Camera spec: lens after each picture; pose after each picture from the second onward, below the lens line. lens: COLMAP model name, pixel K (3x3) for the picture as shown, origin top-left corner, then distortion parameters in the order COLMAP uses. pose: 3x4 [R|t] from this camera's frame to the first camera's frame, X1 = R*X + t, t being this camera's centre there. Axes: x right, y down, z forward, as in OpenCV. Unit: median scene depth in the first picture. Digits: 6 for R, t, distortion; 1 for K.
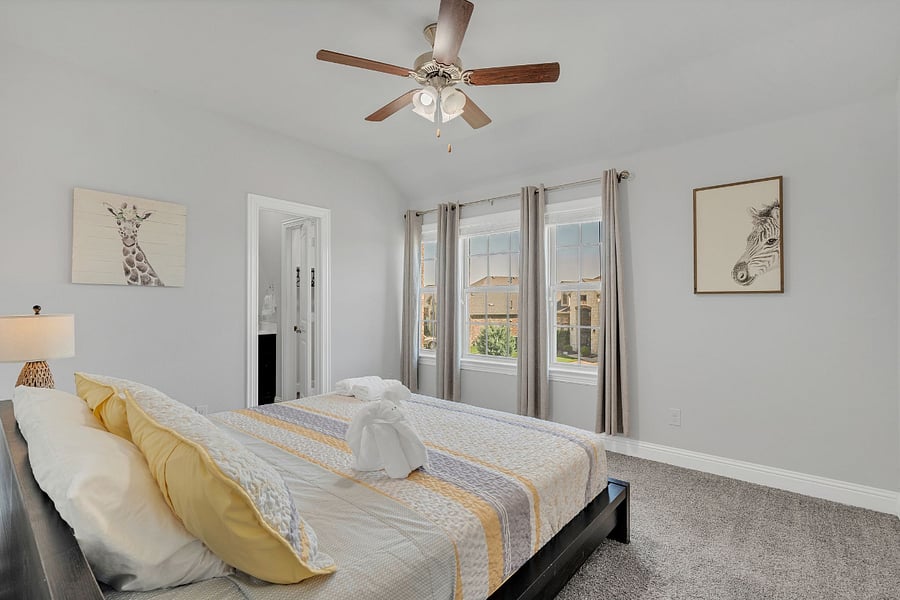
lens RADIAL K [[408.5, 0, 449.3], [0, 408.5, 300.4], [0, 0, 1]] dist [0.005138, 0.000034]
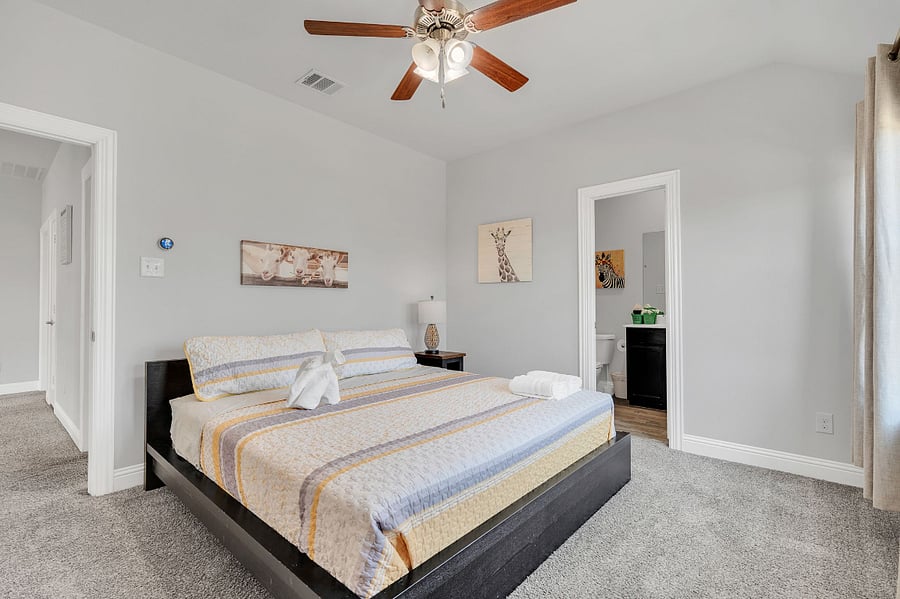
lens RADIAL K [[408.5, 0, 448.0], [0, 408.5, 303.1], [0, 0, 1]] dist [0.005138, 0.000034]
pose [[-0.024693, -0.004482, -0.999685, 0.689669], [0.004163, 0.999981, -0.004586, 0.043524], [0.999686, -0.004275, -0.024674, 0.834833]]
